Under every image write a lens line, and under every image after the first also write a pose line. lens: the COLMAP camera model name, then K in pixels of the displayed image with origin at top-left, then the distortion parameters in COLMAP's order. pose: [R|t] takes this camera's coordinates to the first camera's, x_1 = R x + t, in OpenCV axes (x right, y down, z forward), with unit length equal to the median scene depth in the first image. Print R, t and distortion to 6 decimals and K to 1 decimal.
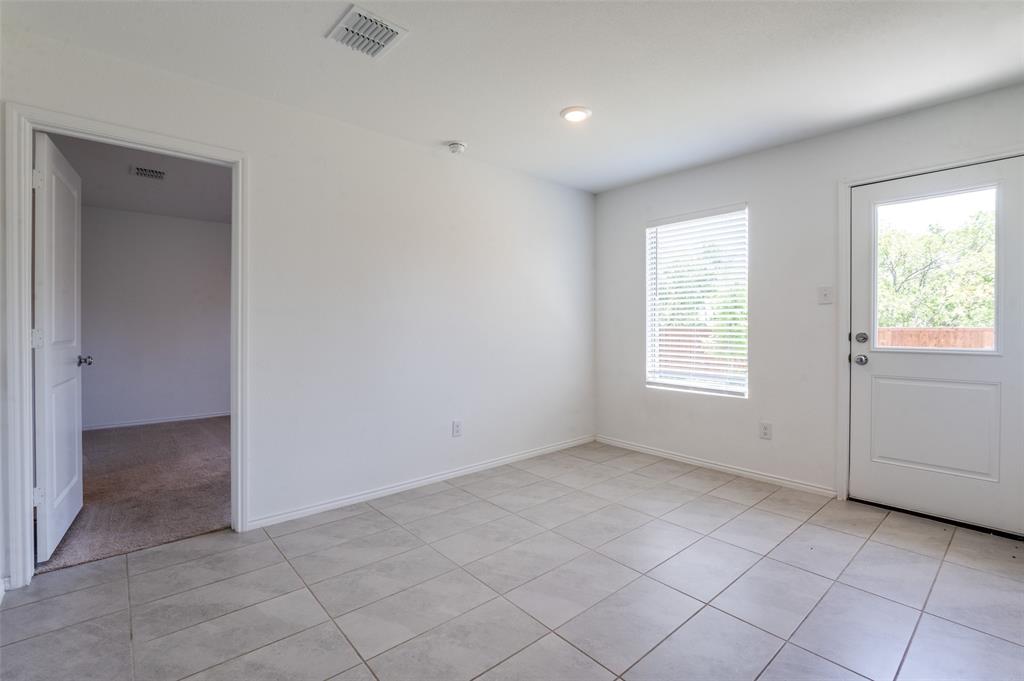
lens RADIAL K [[461.6, 0, 530.1], [0, 461.6, 333.1], [0, 0, 1]] dist [-0.006925, -0.004861]
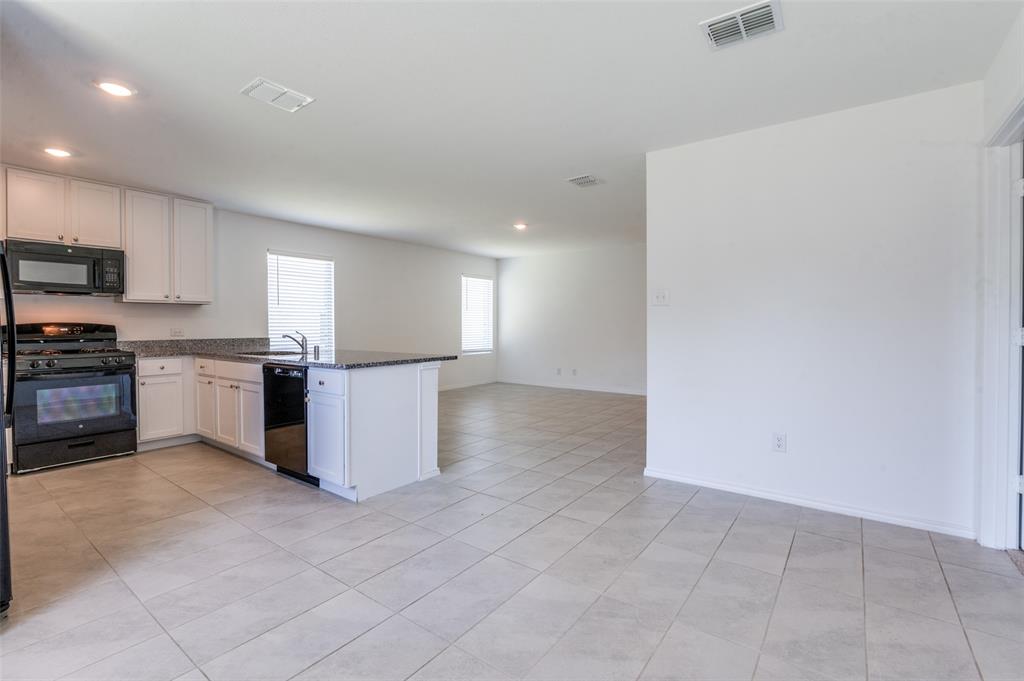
lens RADIAL K [[461.6, 0, 514.5], [0, 461.6, 332.1], [0, 0, 1]] dist [-0.006925, -0.004861]
pose [[-0.977835, 0.007129, -0.209255, 0.213315], [0.000852, 0.999547, 0.030068, -0.020368], [0.209375, 0.029224, -0.977399, 1.264625]]
